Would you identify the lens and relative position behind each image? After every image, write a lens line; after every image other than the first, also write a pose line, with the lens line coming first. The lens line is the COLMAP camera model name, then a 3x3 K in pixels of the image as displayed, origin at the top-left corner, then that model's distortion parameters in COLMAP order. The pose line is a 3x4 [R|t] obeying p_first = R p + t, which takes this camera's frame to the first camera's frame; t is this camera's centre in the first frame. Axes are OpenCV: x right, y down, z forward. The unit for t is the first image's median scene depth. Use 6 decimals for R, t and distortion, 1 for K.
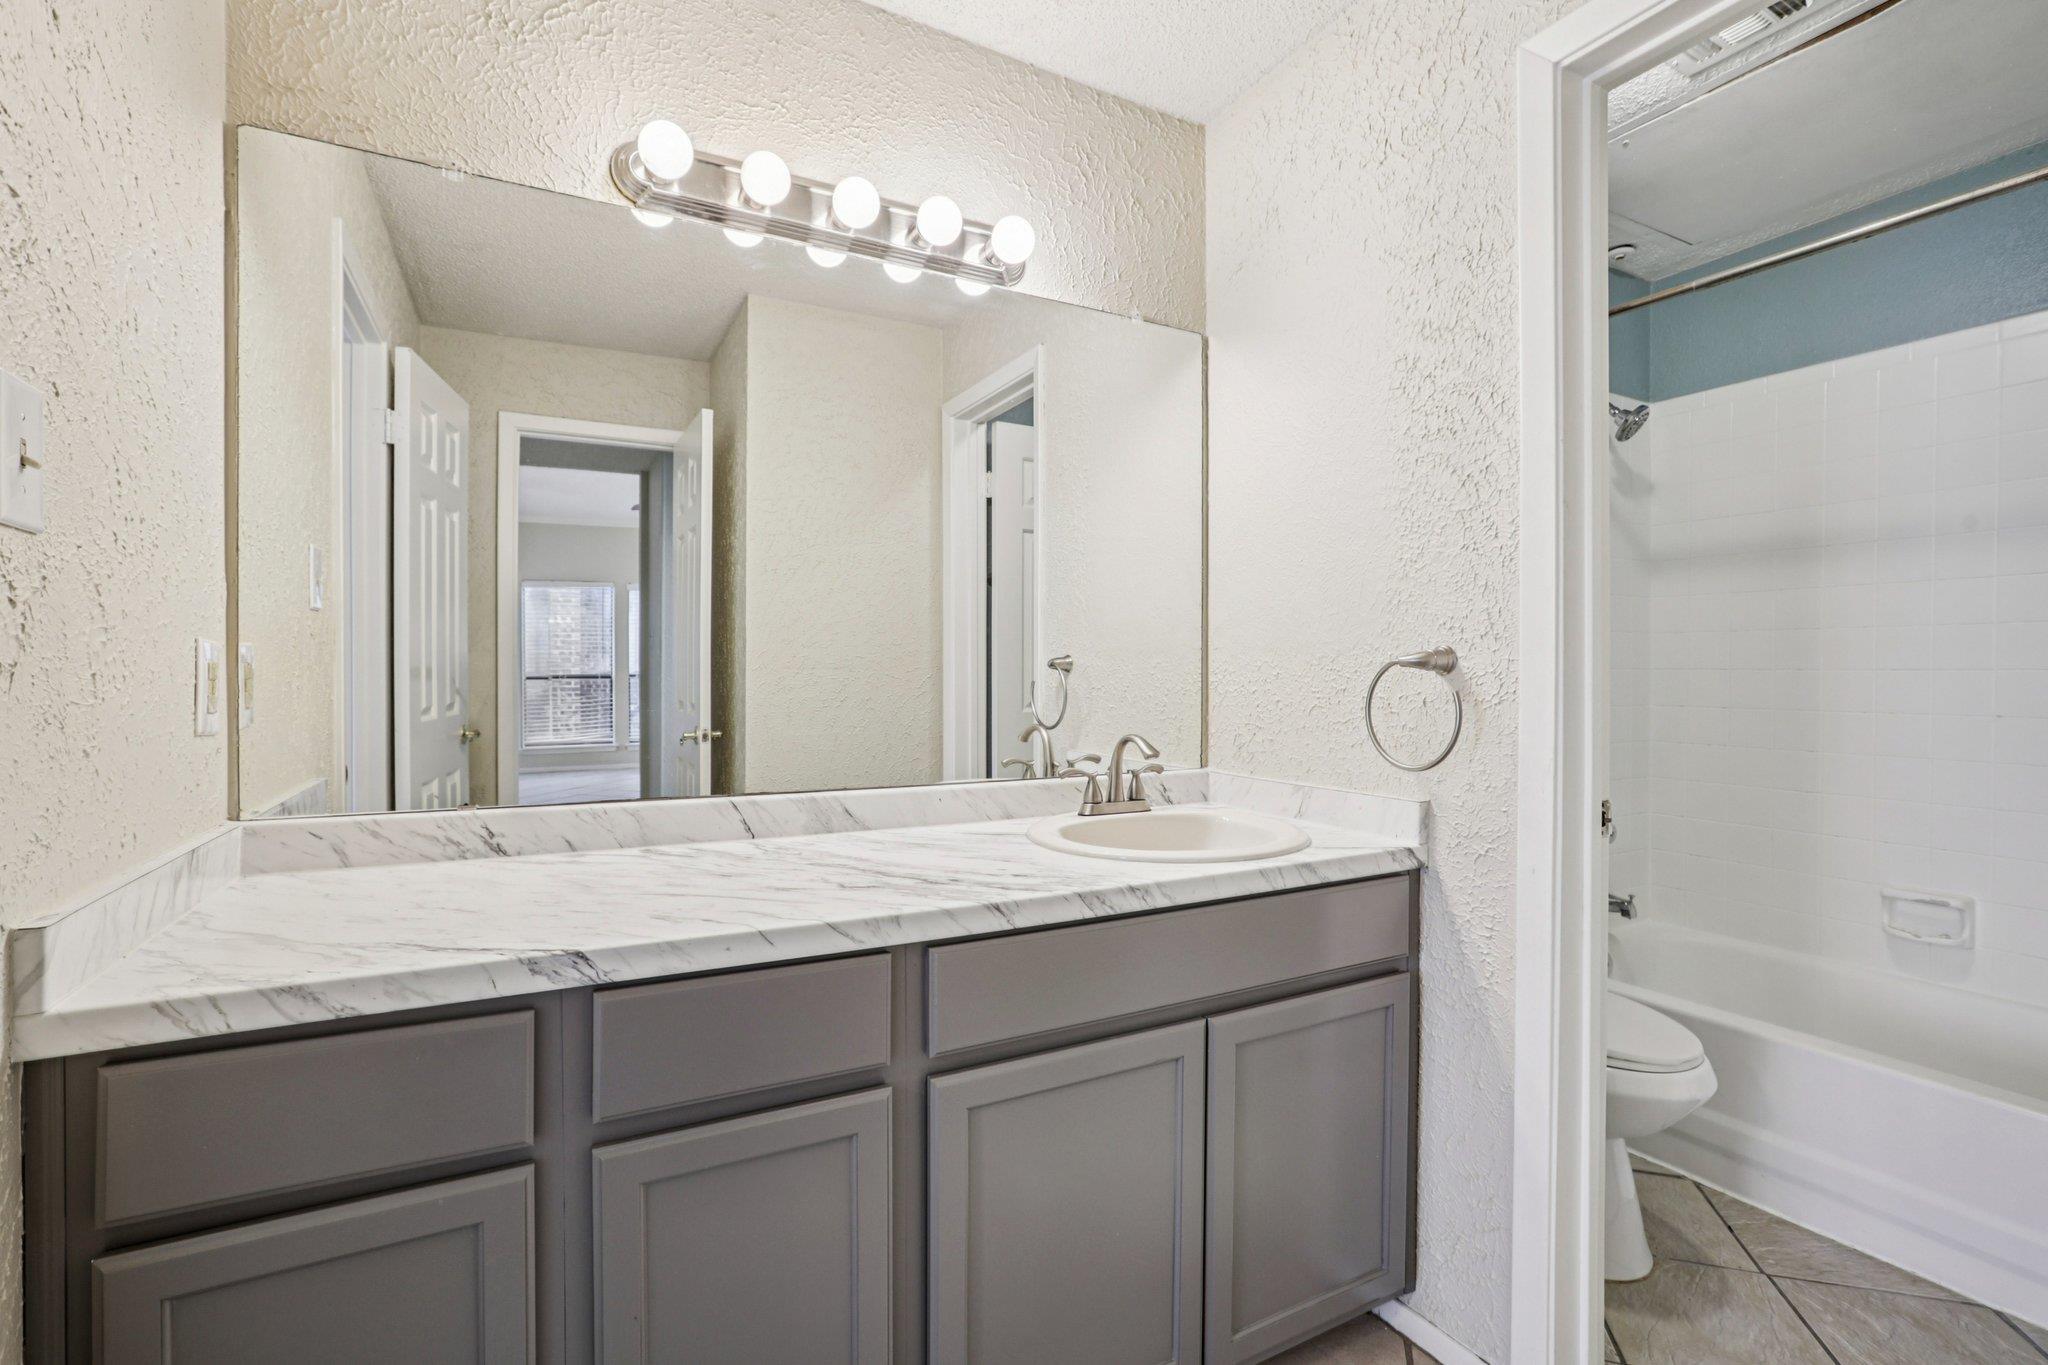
lens RADIAL K [[936.1, 0, 1057.3], [0, 936.1, 679.1], [0, 0, 1]] dist [-0.048066, 0.021025]
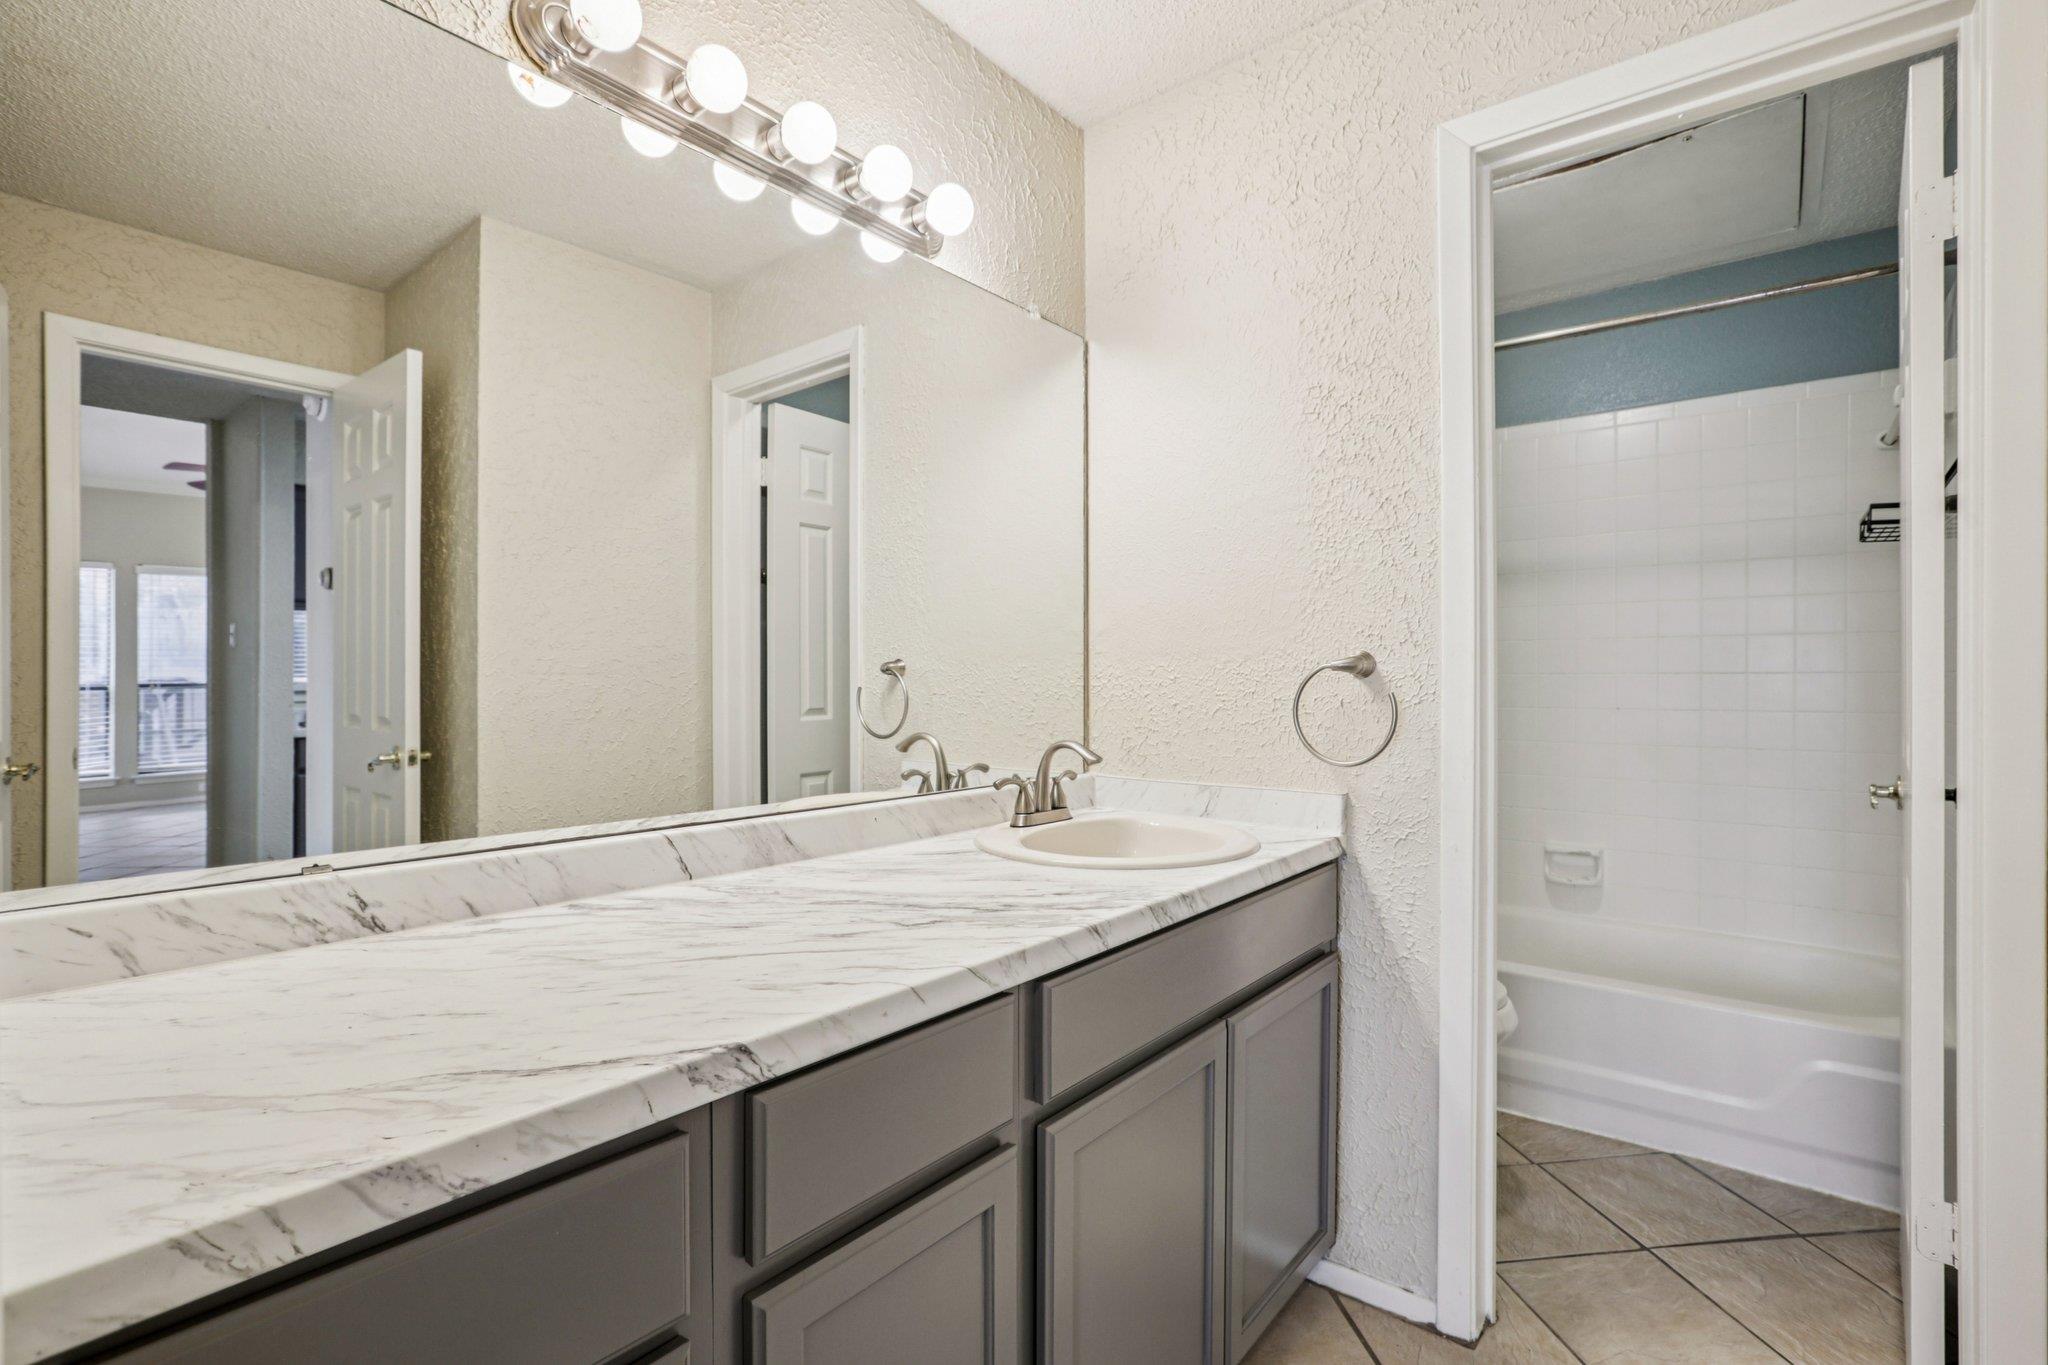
lens RADIAL K [[936.1, 0, 1034.0], [0, 936.1, 684.1], [0, 0, 1]] dist [-0.048066, 0.021025]
pose [[0.923476, -0.004933, 0.383626, -0.336603], [0.005804, 0.999983, -0.001112, 0.001417], [-0.383613, 0.003253, 0.923488, 0.118740]]
